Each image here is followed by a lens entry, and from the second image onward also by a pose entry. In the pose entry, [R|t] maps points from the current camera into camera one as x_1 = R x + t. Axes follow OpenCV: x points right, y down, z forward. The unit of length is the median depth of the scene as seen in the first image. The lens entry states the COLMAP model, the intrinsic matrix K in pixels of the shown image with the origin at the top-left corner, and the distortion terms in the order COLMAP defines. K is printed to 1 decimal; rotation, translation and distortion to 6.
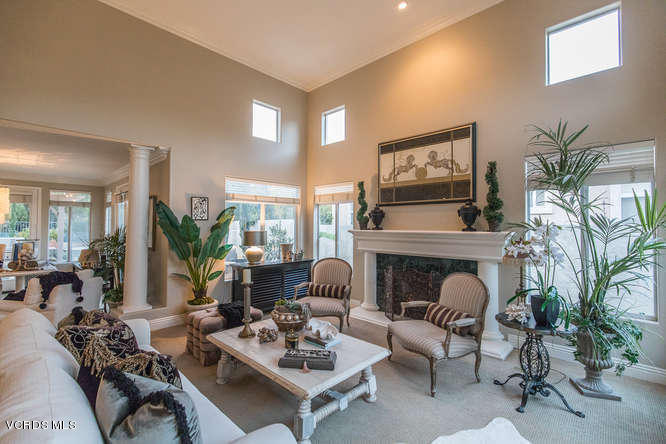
lens RADIAL K [[297.1, 0, 333.0], [0, 297.1, 222.0], [0, 0, 1]] dist [0.003011, 0.000337]
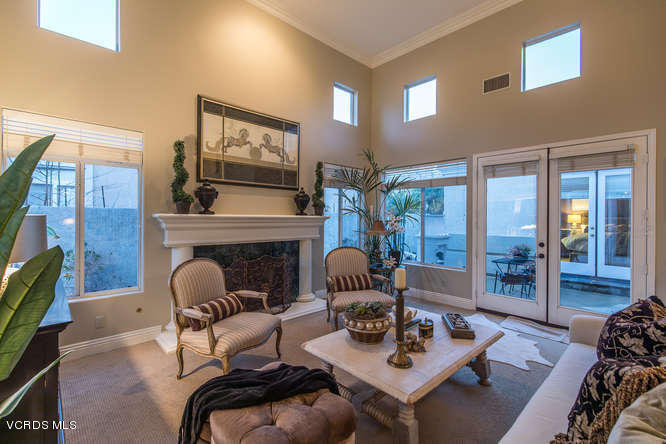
lens RADIAL K [[308.4, 0, 333.0], [0, 308.4, 222.0], [0, 0, 1]] dist [-0.000322, -0.000191]
pose [[0.053012, -0.016245, 0.998462, -0.673363], [-0.023392, 0.999573, 0.017505, 0.028708], [-0.998320, -0.024284, 0.052610, 0.722921]]
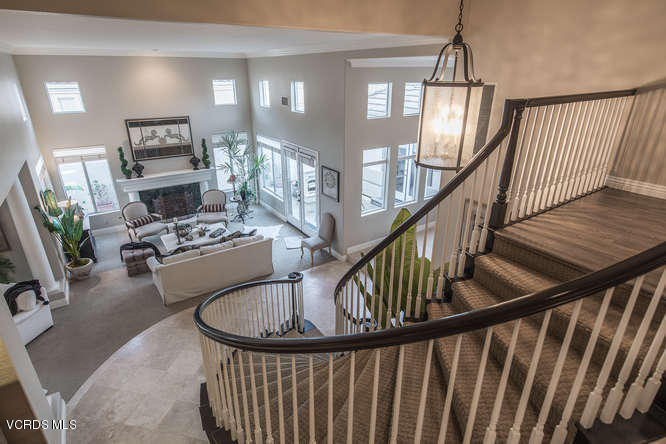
lens RADIAL K [[363.5, 0, 333.0], [0, 363.5, 222.0], [0, 0, 1]] dist [-0.000819, 0.000021]
pose [[0.211562, -0.365430, 0.906478, -1.681981], [-0.006617, 0.926915, 0.375213, -0.552011], [-0.977342, -0.085379, 0.193681, -0.471384]]
